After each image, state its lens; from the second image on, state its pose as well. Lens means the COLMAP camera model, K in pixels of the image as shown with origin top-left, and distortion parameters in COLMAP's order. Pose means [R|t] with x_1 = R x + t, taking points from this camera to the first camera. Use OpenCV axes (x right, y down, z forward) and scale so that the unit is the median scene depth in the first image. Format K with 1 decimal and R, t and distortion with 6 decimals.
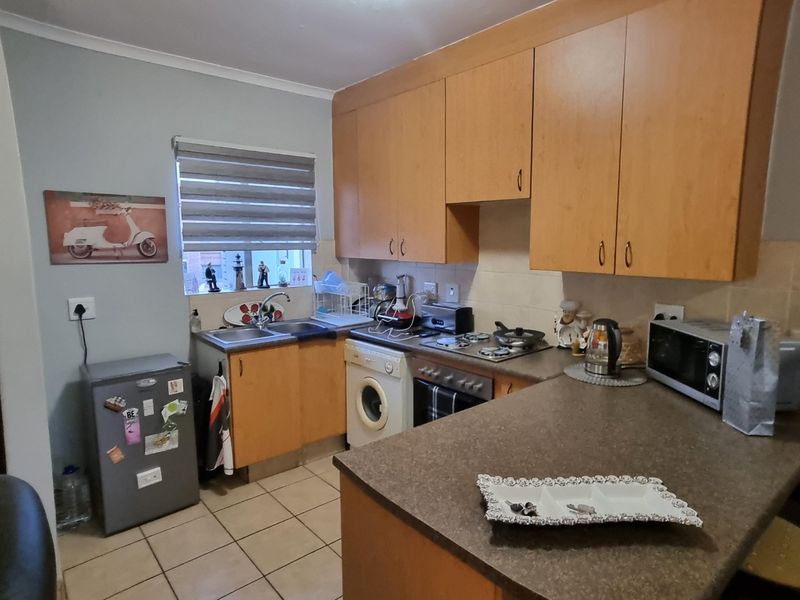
lens RADIAL K [[479.0, 0, 401.0], [0, 479.0, 300.0], [0, 0, 1]] dist [0.002216, 0.005185]
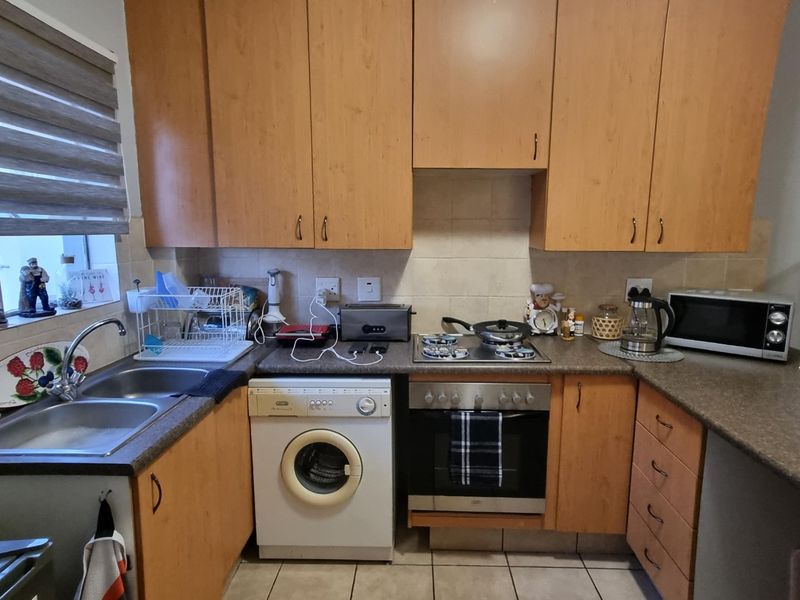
lens RADIAL K [[479.0, 0, 407.7], [0, 479.0, 301.4], [0, 0, 1]] dist [0.002216, 0.005185]
pose [[0.673359, -0.108684, 0.731283, -0.451817], [0.091864, 0.993770, 0.063107, -0.041616], [-0.733586, 0.024685, 0.679148, 0.484116]]
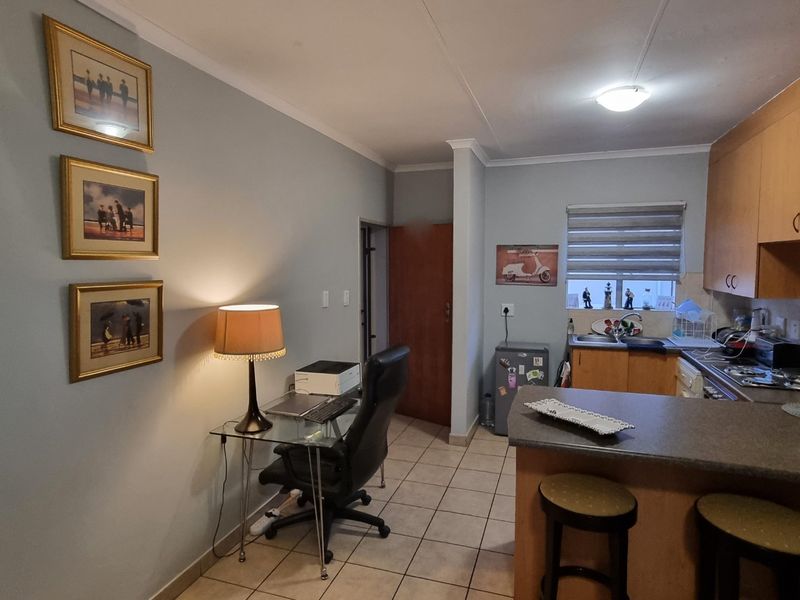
lens RADIAL K [[479.0, 0, 398.1], [0, 479.0, 295.4], [0, 0, 1]] dist [0.002216, 0.005185]
pose [[0.508374, 0.060574, -0.859003, 0.594036], [-0.111675, 0.993737, 0.003983, 0.002675], [0.853864, 0.093904, 0.511955, -0.233041]]
